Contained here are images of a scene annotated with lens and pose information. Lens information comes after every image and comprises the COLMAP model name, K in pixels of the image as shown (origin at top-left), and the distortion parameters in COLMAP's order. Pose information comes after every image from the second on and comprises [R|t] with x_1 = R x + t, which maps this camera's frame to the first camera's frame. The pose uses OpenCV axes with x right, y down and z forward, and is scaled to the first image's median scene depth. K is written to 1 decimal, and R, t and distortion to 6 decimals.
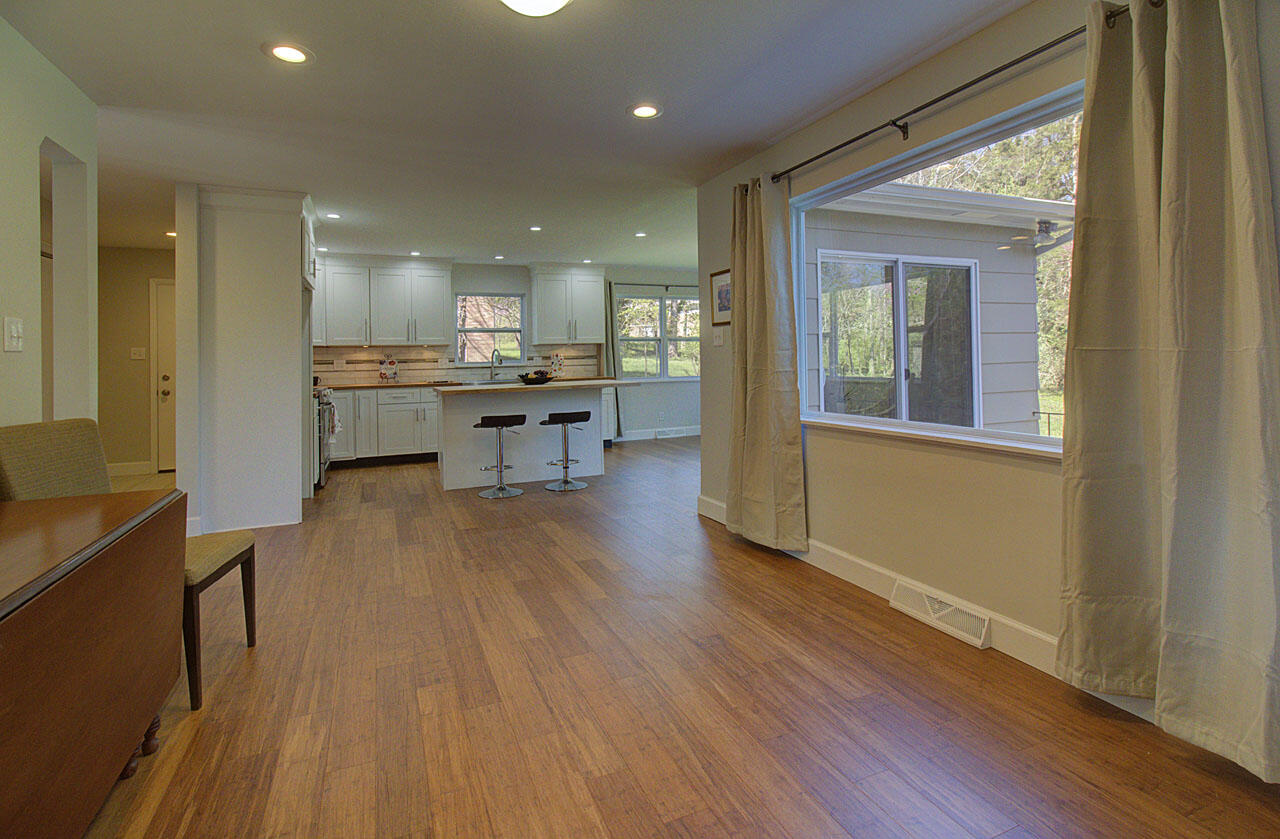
lens RADIAL K [[586.2, 0, 646.2], [0, 586.2, 414.0], [0, 0, 1]] dist [-0.002523, 0.000637]
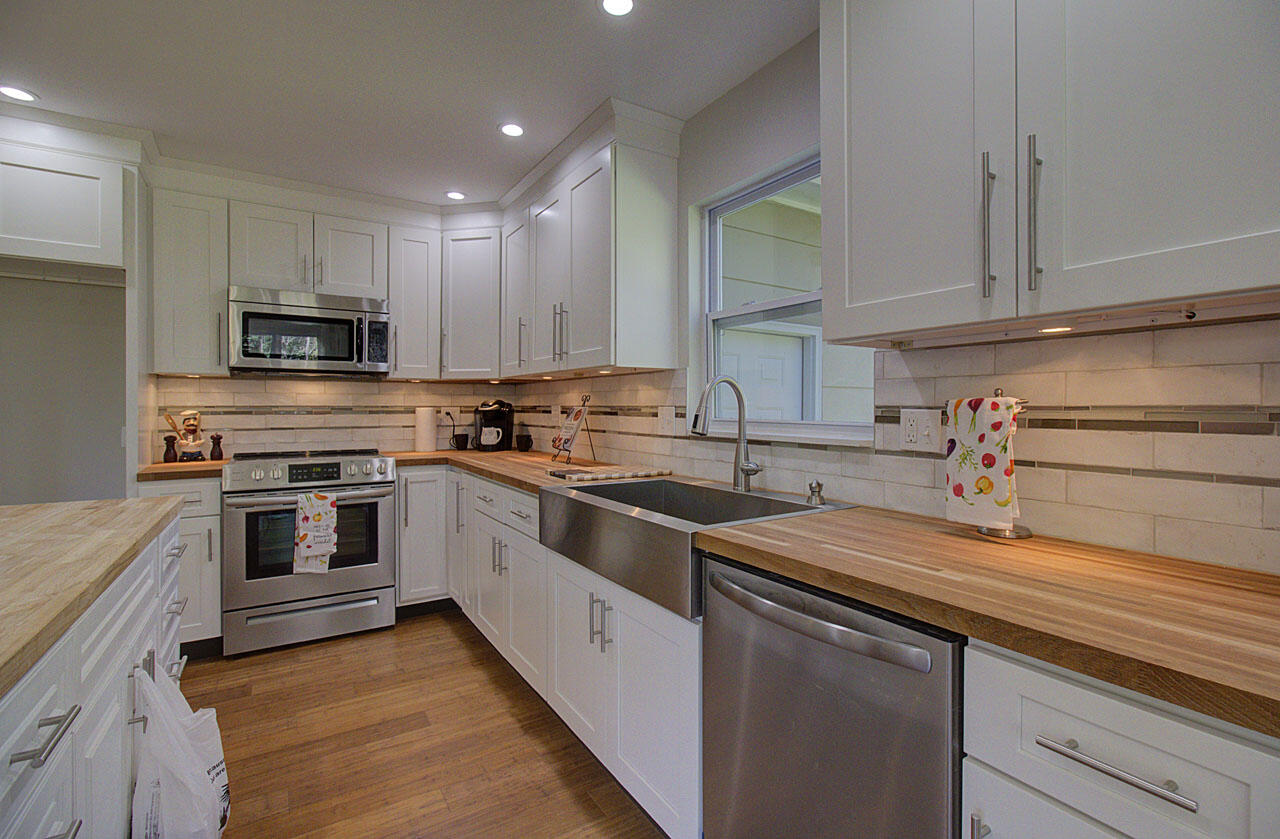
lens RADIAL K [[586.2, 0, 646.2], [0, 586.2, 414.0], [0, 0, 1]] dist [-0.002523, 0.000637]
pose [[0.139618, 0.033716, -0.989631, -0.001536], [-0.098042, 0.994980, 0.020066, -0.095559], [0.985340, 0.094224, 0.142223, 0.932589]]
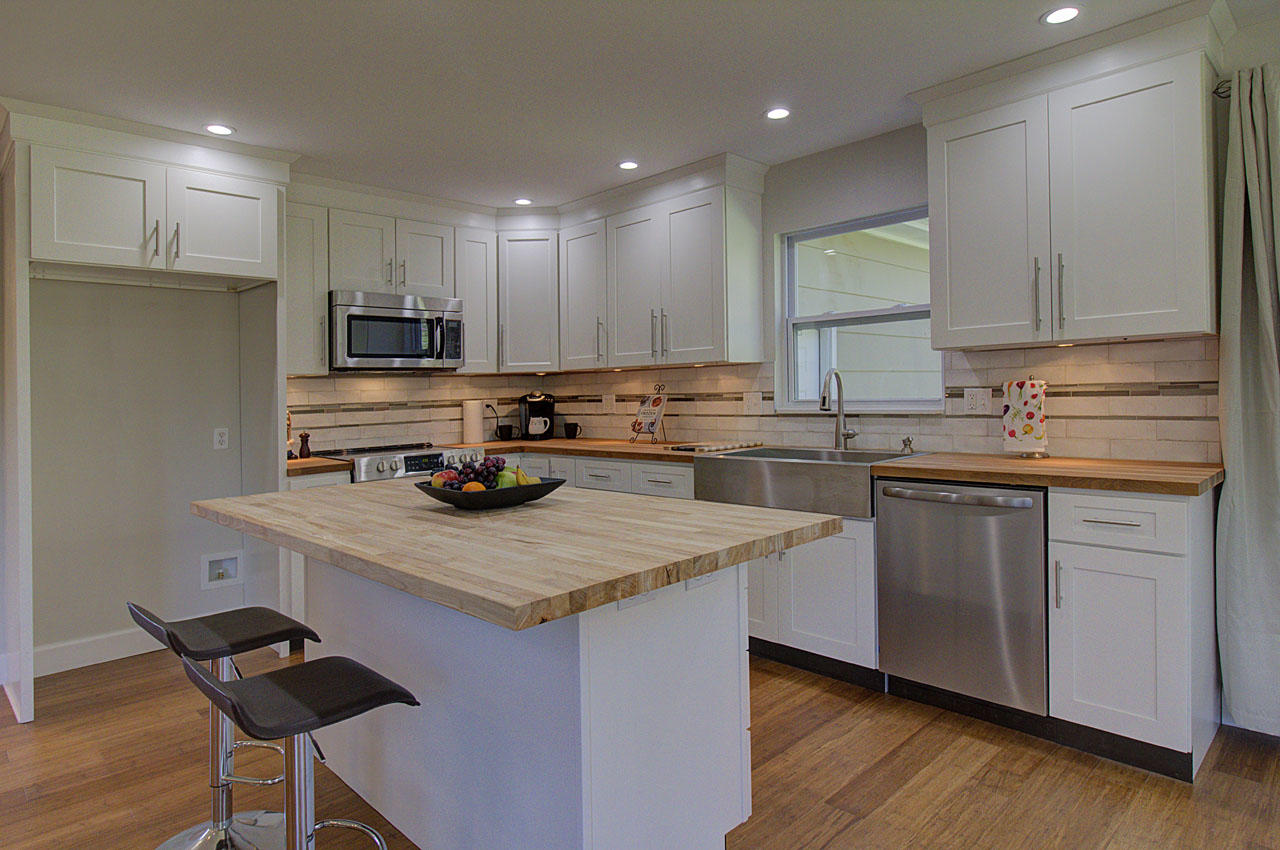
lens RADIAL K [[738.2, 0, 640.0], [0, 738.2, 425.0], [0, 0, 1]] dist [0.002756, -0.000890]
pose [[0.346576, 0.055392, -0.936385, 0.140111], [-0.066821, 0.997177, 0.034256, -0.083040], [0.935639, 0.050698, 0.349299, 0.725954]]
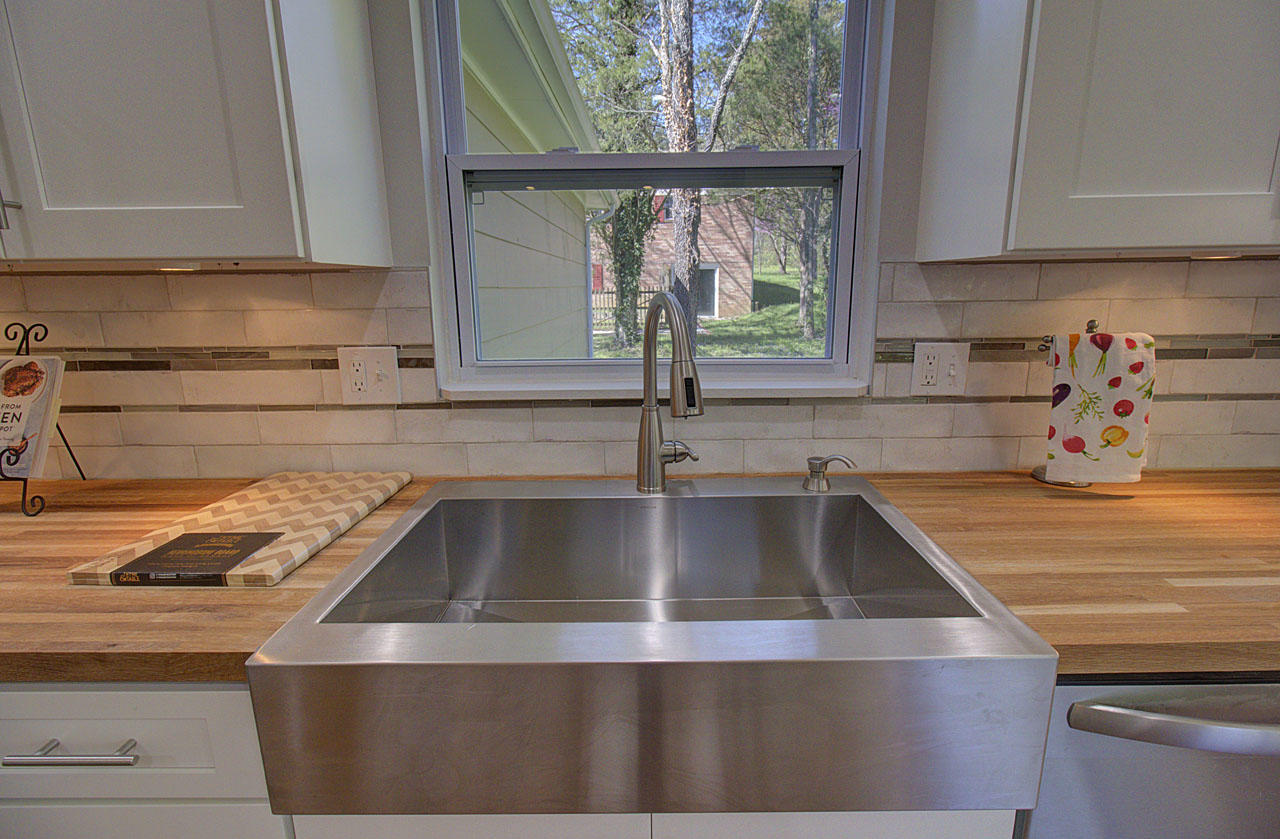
lens RADIAL K [[586.2, 0, 646.2], [0, 586.2, 414.0], [0, 0, 1]] dist [-0.002523, 0.000637]
pose [[0.908500, 0.097747, -0.406291, -0.202561], [-0.046021, 0.989748, 0.135210, -0.101183], [0.415342, -0.104141, 0.903684, 0.874284]]
